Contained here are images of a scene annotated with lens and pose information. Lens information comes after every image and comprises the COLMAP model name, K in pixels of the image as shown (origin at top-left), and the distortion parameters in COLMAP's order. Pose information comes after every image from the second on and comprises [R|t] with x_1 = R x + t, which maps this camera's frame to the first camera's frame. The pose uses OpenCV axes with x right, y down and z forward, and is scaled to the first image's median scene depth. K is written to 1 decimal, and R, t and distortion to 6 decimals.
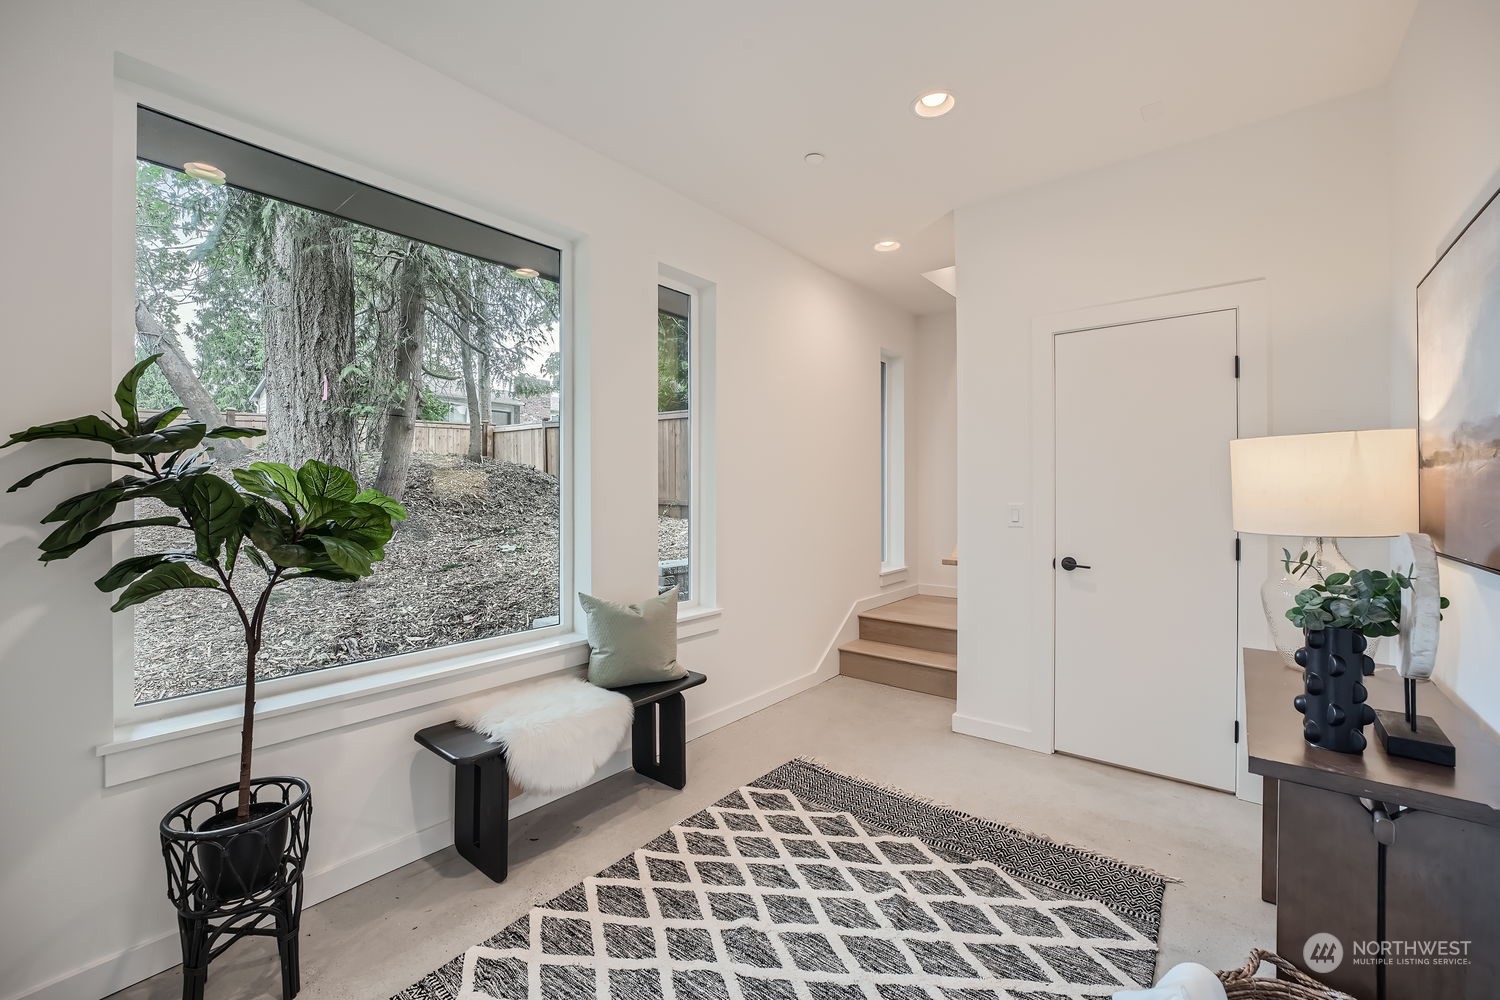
lens RADIAL K [[611.1, 0, 748.6], [0, 611.1, 490.9], [0, 0, 1]] dist [-0.008822, 0.000104]
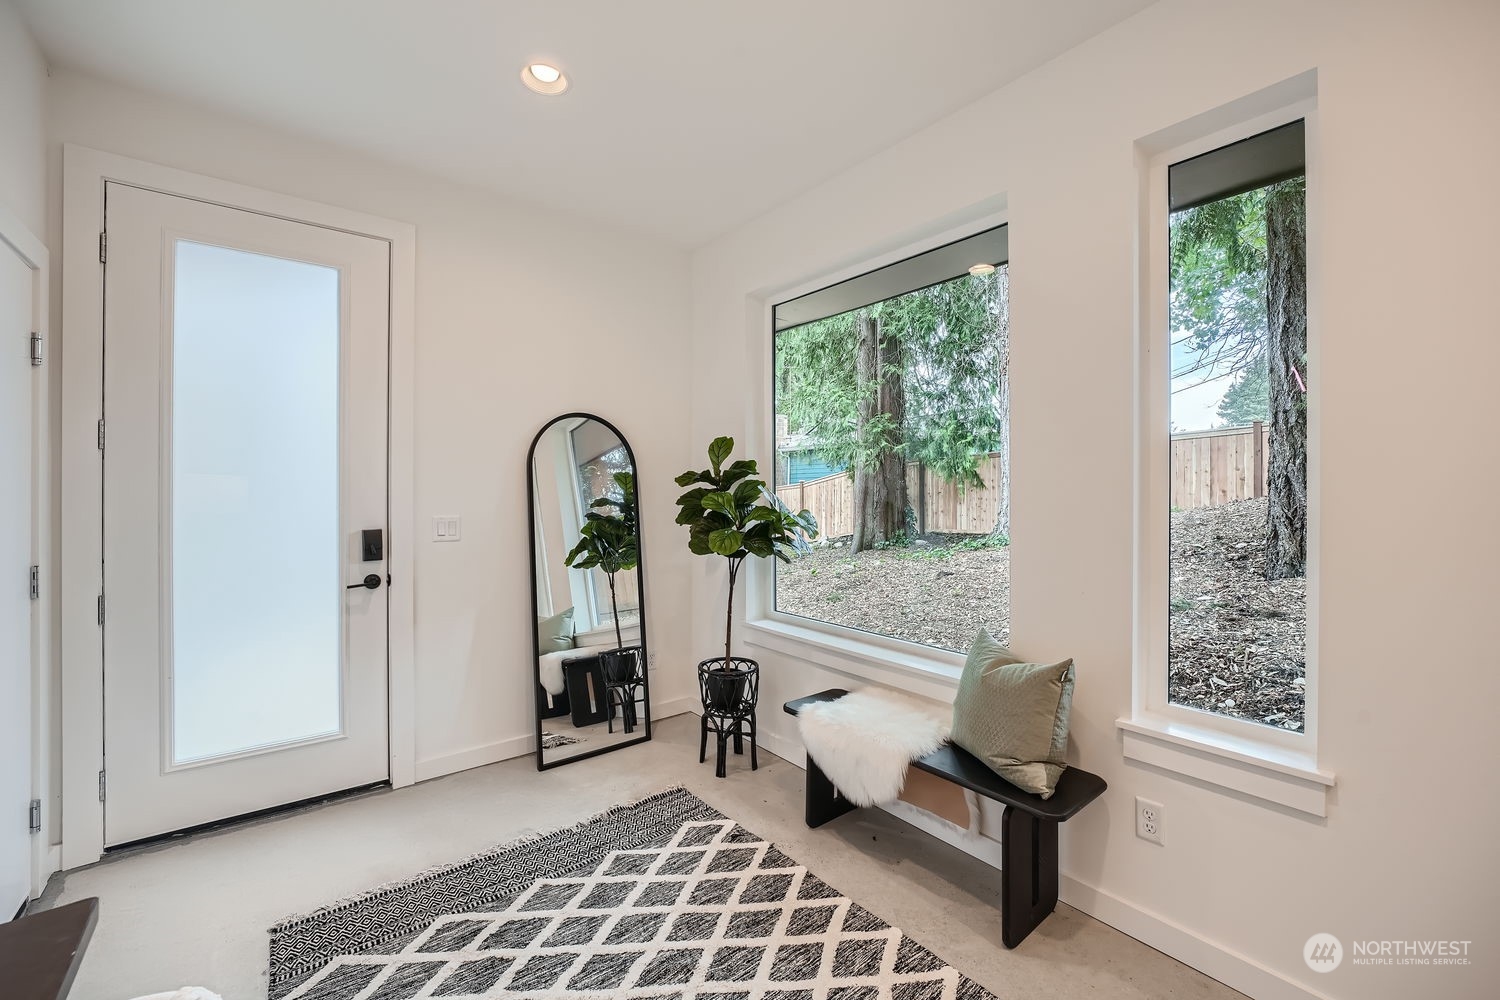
lens RADIAL K [[611.1, 0, 748.6], [0, 611.1, 490.9], [0, 0, 1]] dist [-0.008822, 0.000104]
pose [[-0.208041, -0.002945, -0.978116, 0.791417], [-0.000344, 0.999996, -0.002938, -0.028194], [0.978120, -0.000275, -0.208041, 1.096111]]
